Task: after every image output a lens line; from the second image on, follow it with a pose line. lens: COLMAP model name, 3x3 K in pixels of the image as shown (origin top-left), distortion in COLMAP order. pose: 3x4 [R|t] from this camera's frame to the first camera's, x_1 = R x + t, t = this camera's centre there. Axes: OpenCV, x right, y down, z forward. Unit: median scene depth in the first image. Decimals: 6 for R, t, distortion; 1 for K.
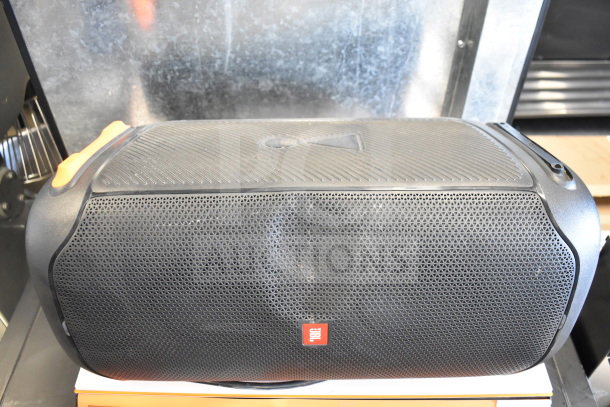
lens RADIAL K [[540.8, 0, 303.7], [0, 540.8, 202.0], [0, 0, 1]] dist [-0.066468, -0.013027]
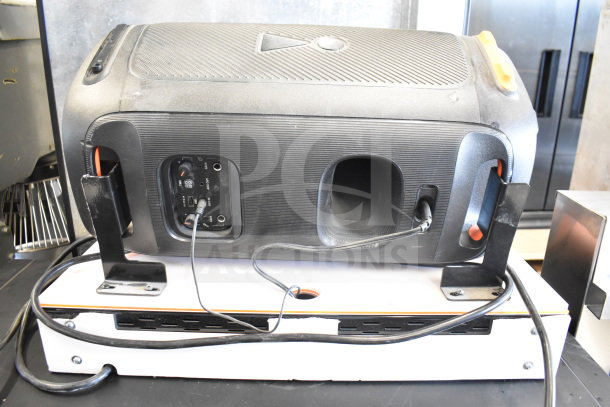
lens RADIAL K [[475.4, 0, 299.8], [0, 475.4, 203.1], [0, 0, 1]] dist [-0.053792, -0.001644]
pose [[0.999725, 0.008600, 0.021796, 0.040602], [0.001605, 0.902872, -0.429906, 0.505228], [-0.023376, 0.429823, 0.902611, 0.176002]]
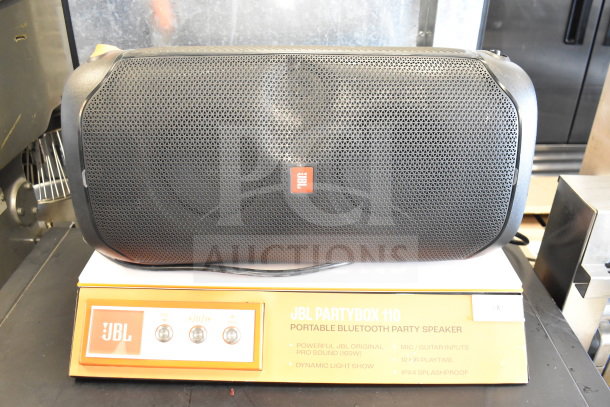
lens RADIAL K [[521.6, 0, 303.9], [0, 521.6, 198.3], [0, 0, 1]] dist [-0.060833, -0.014224]
pose [[0.999840, 0.006772, 0.016566, 0.005181], [-0.002105, 0.963728, -0.266877, 0.421529], [-0.017772, 0.266800, 0.963588, -0.050227]]
